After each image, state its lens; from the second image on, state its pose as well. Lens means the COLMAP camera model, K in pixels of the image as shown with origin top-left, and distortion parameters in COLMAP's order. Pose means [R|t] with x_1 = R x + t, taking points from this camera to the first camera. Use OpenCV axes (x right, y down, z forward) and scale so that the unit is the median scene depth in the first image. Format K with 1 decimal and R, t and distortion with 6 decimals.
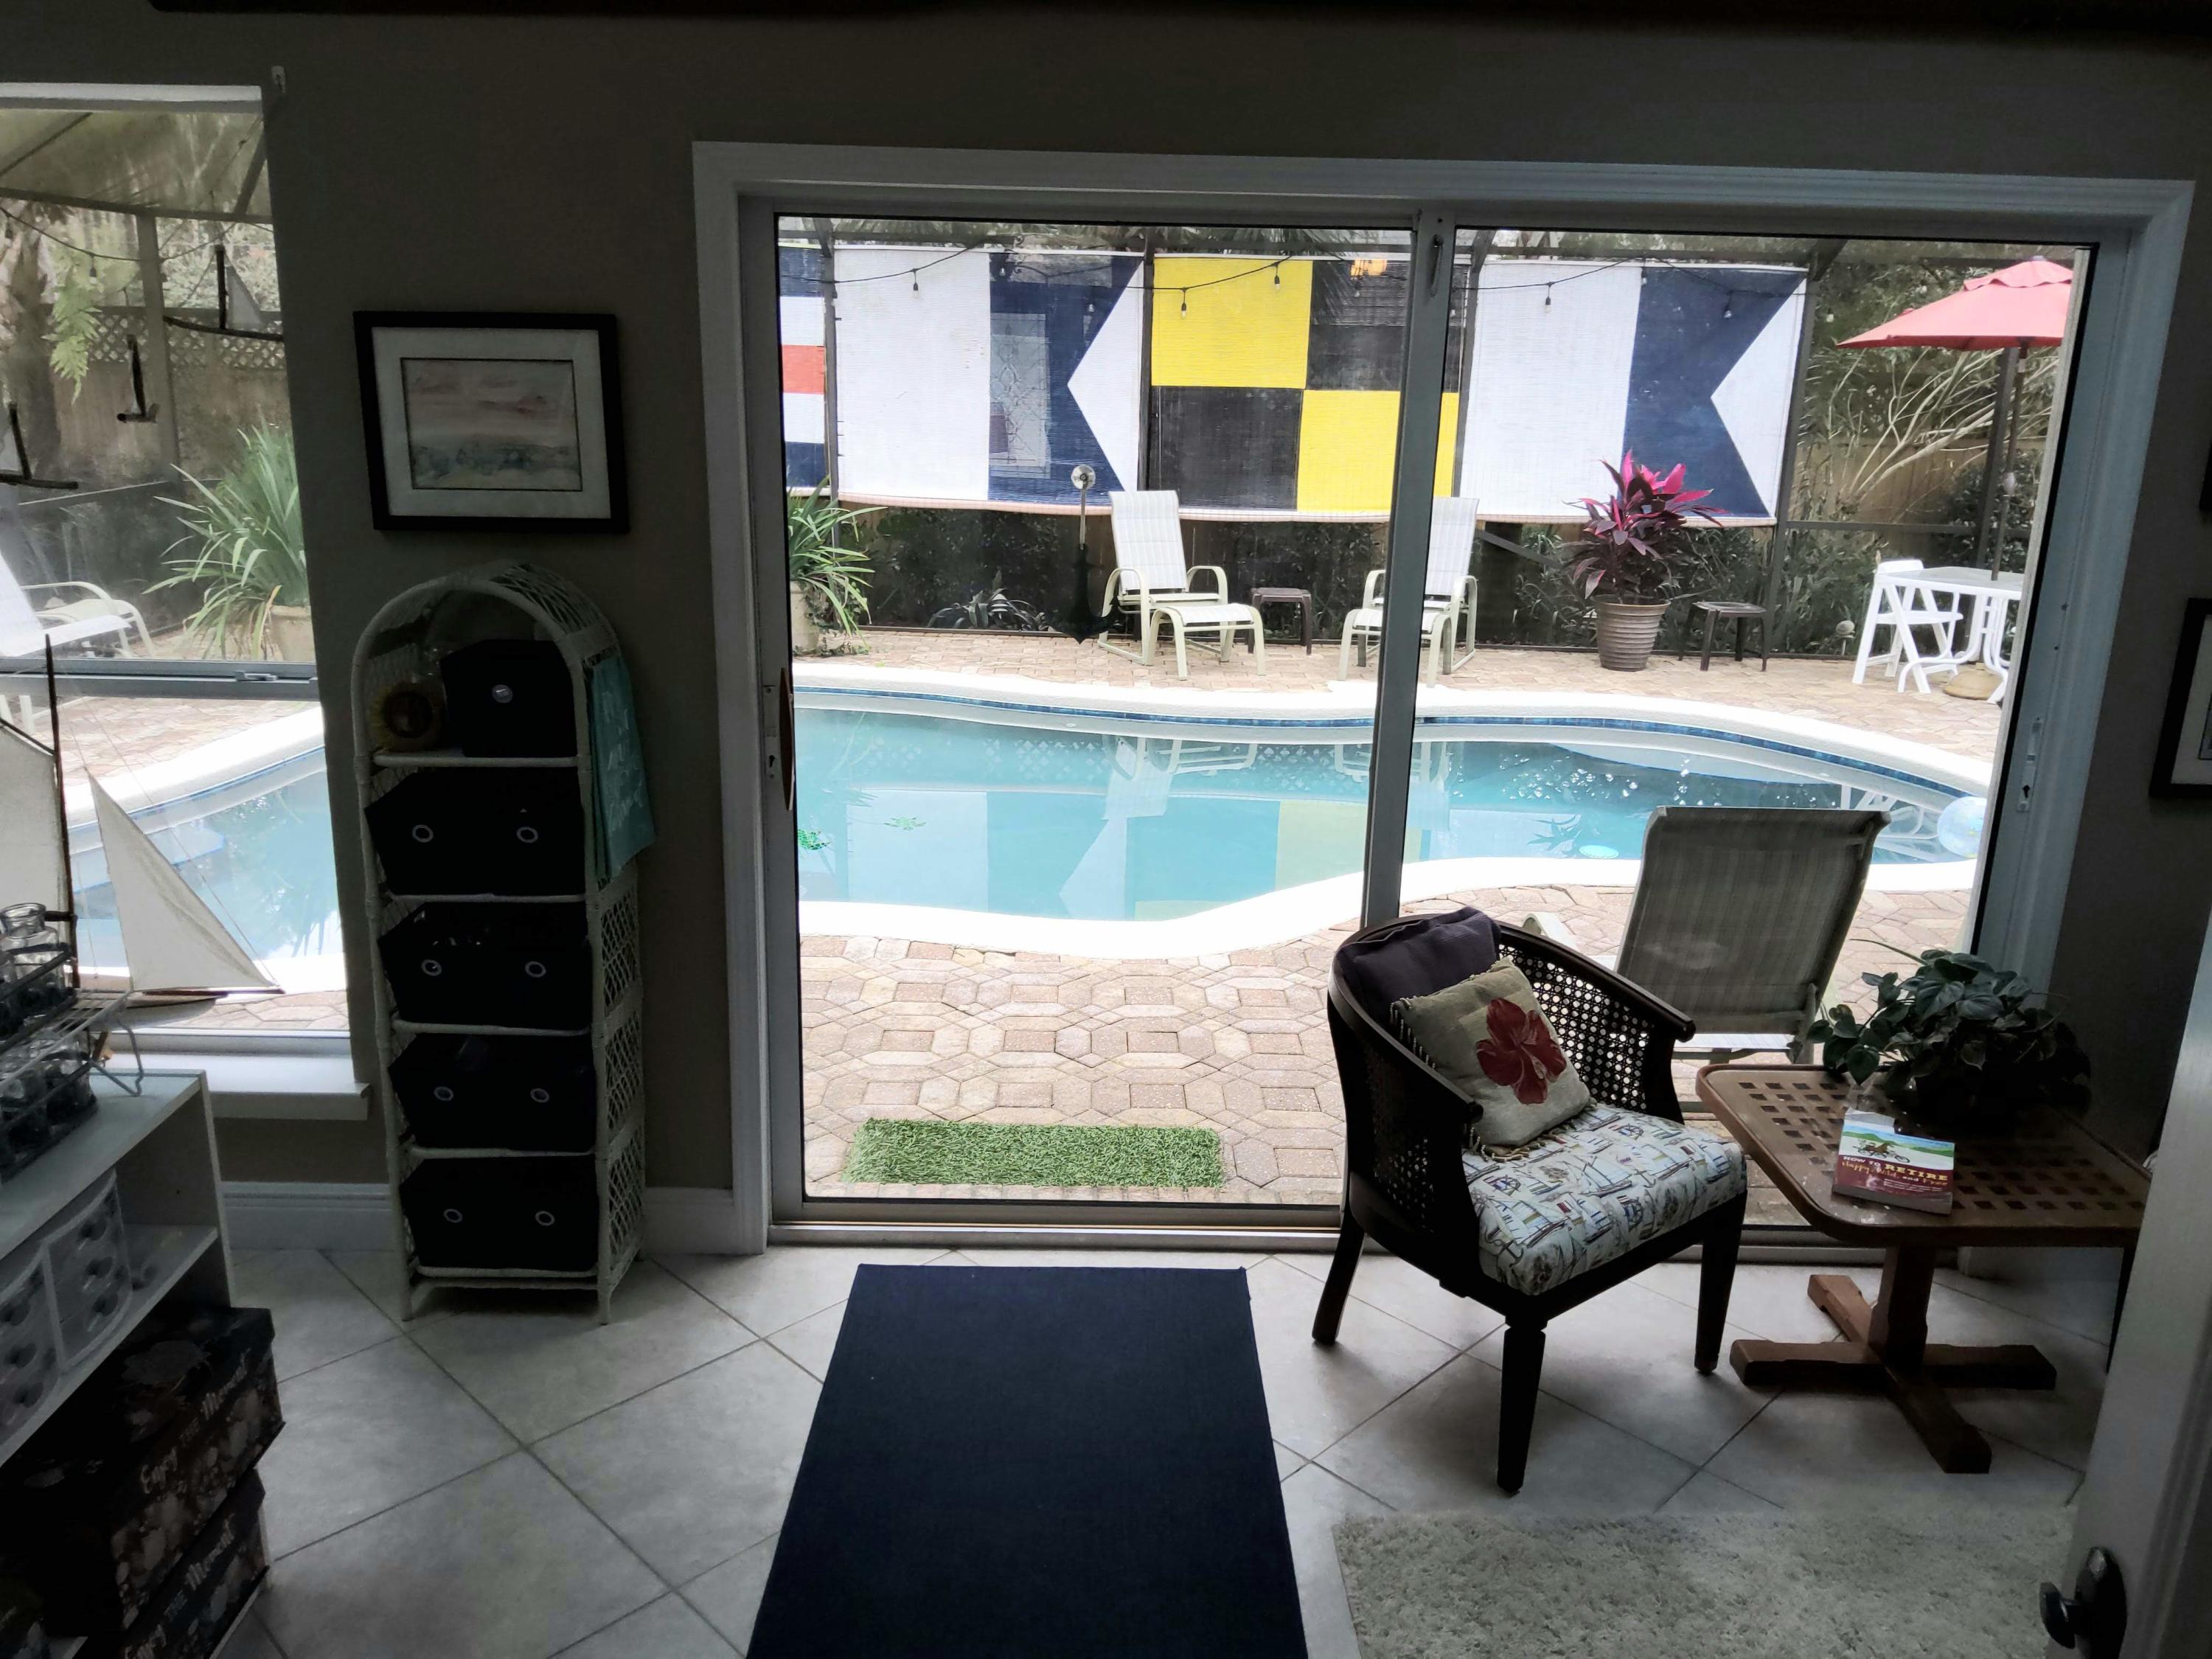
lens RADIAL K [[1704.9, 0, 1111.9], [0, 1704.9, 835.1], [0, 0, 1]] dist [0.012775, 0.000845]
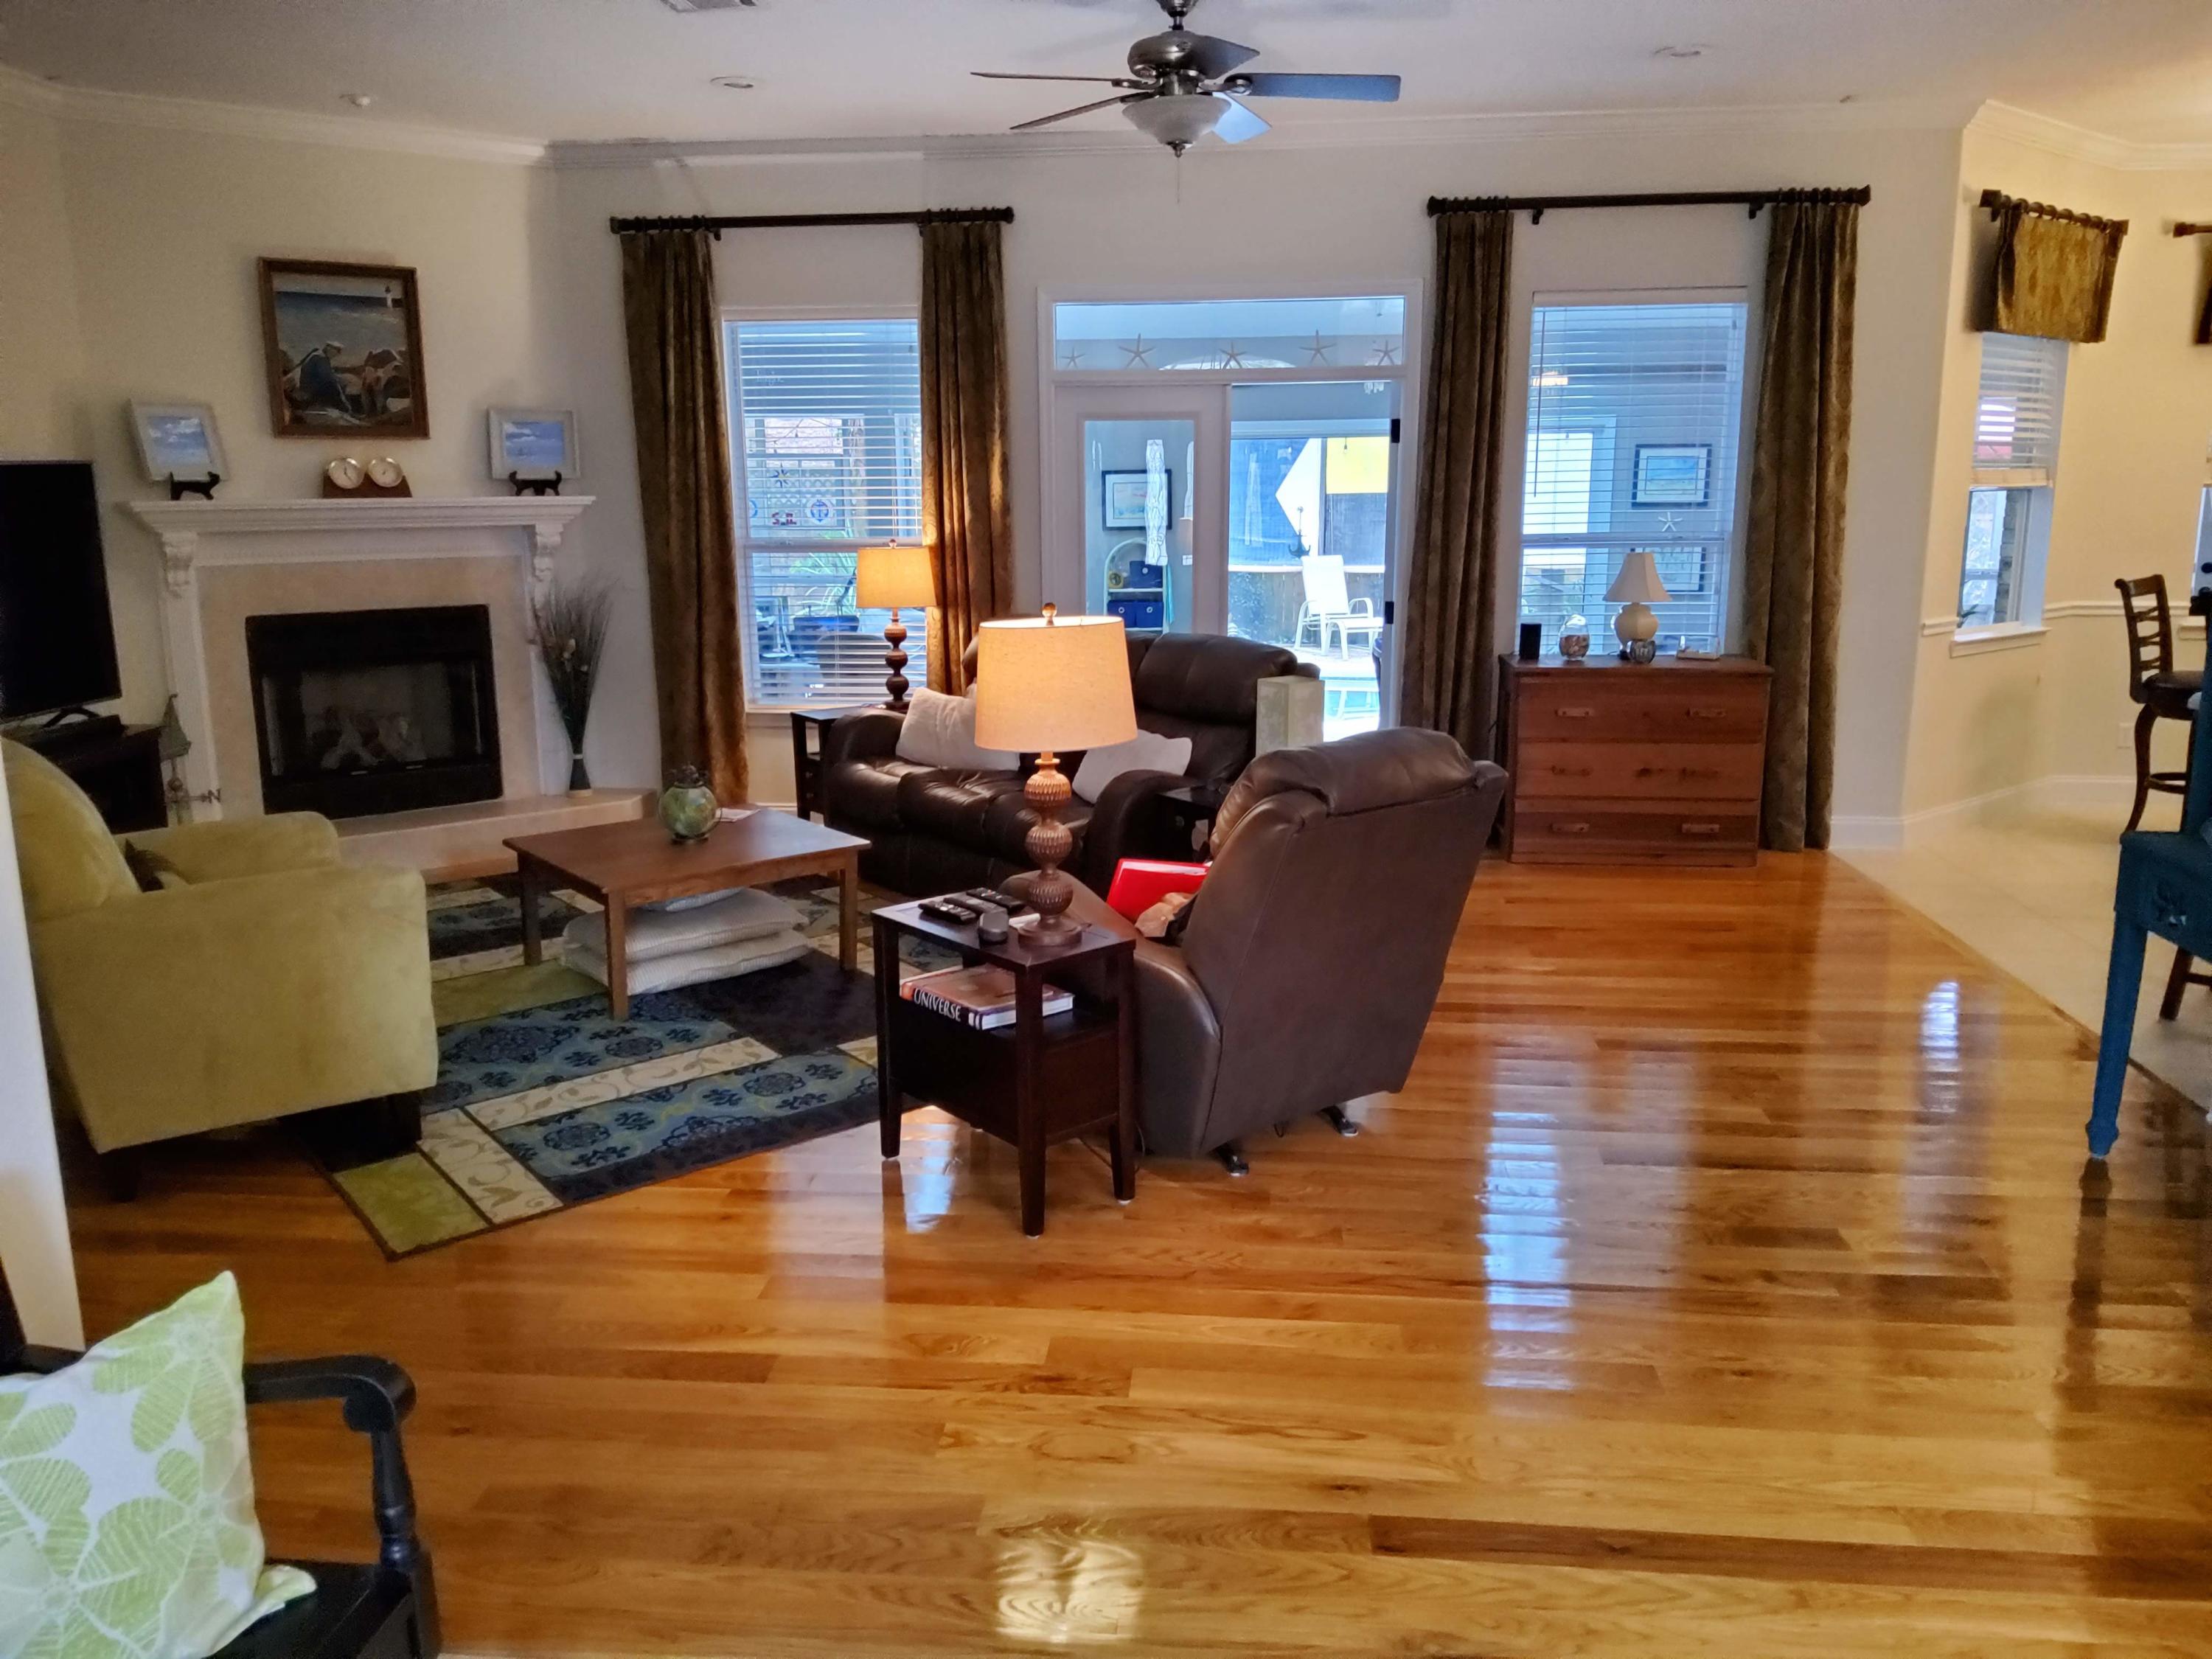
lens RADIAL K [[1704.9, 0, 1099.8], [0, 1704.9, 827.0], [0, 0, 1]] dist [0.012775, 0.000845]
pose [[0.992553, -0.006009, -0.121665, 0.004070], [-0.002774, 0.997408, -0.071894, 0.186353], [0.121781, 0.071696, 0.989964, -0.669627]]
